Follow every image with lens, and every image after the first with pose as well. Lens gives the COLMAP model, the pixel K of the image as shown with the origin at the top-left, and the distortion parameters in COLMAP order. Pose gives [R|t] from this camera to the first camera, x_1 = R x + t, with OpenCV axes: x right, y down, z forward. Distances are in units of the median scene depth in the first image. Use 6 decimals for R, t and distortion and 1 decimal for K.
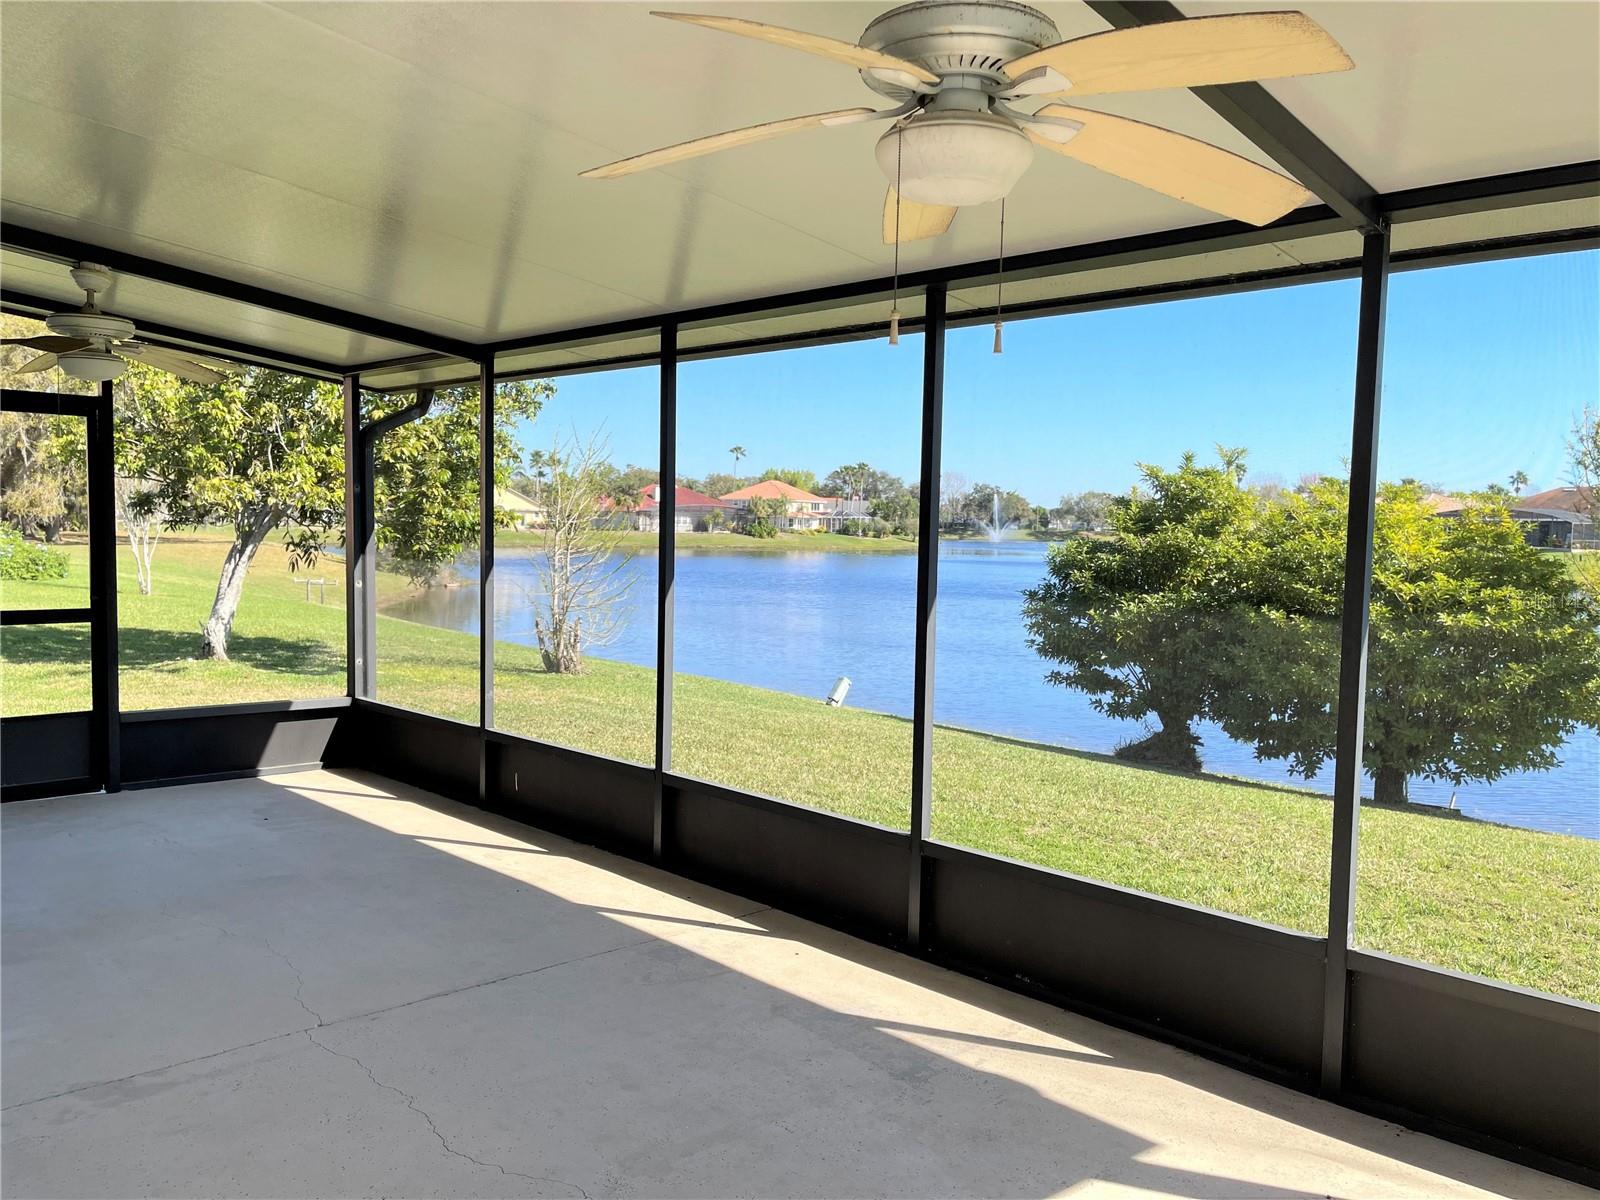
lens RADIAL K [[1211.5, 0, 813.2], [0, 1211.5, 595.6], [0, 0, 1]] dist [0.065256, -0.078165]
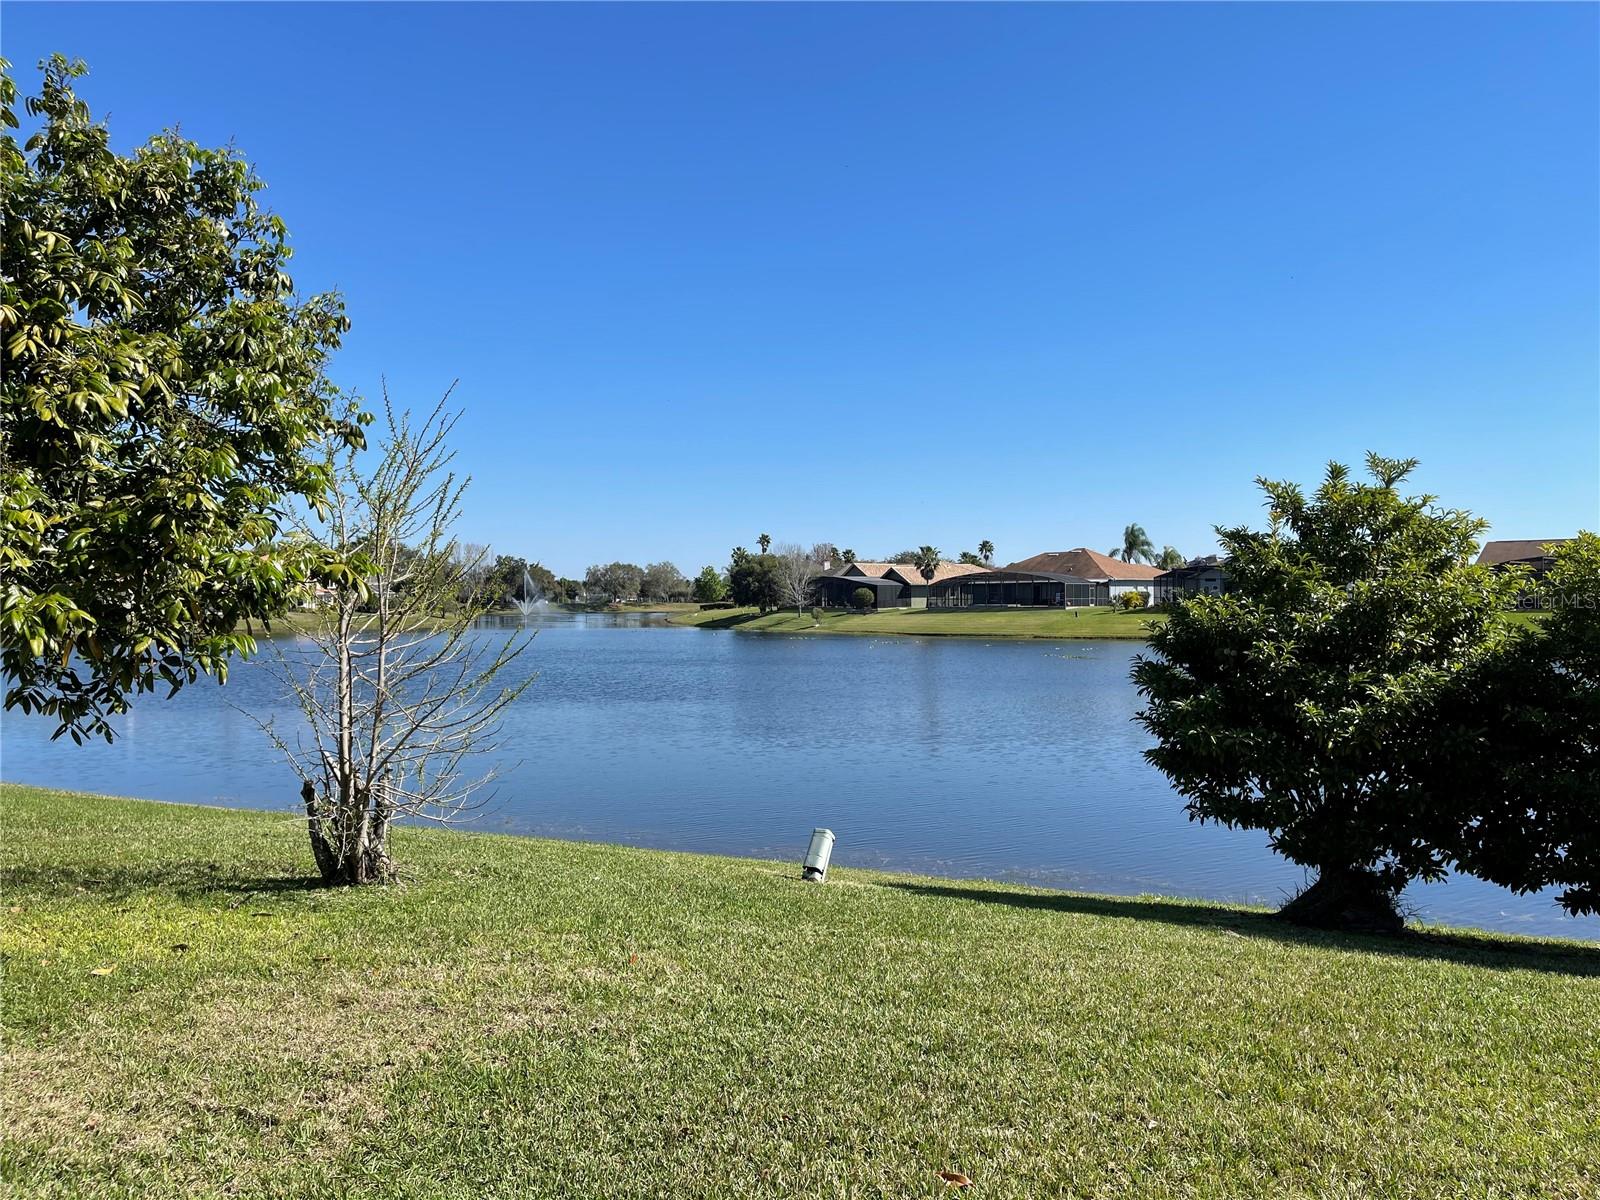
lens RADIAL K [[1211.5, 0, 789.5], [0, 1211.5, 593.2], [0, 0, 1]] dist [0.065256, -0.078165]
pose [[0.931461, -0.022513, 0.363144, -0.205115], [0.044843, 0.997578, -0.053176, -0.019287], [-0.361067, 0.065816, 0.930214, 0.418648]]
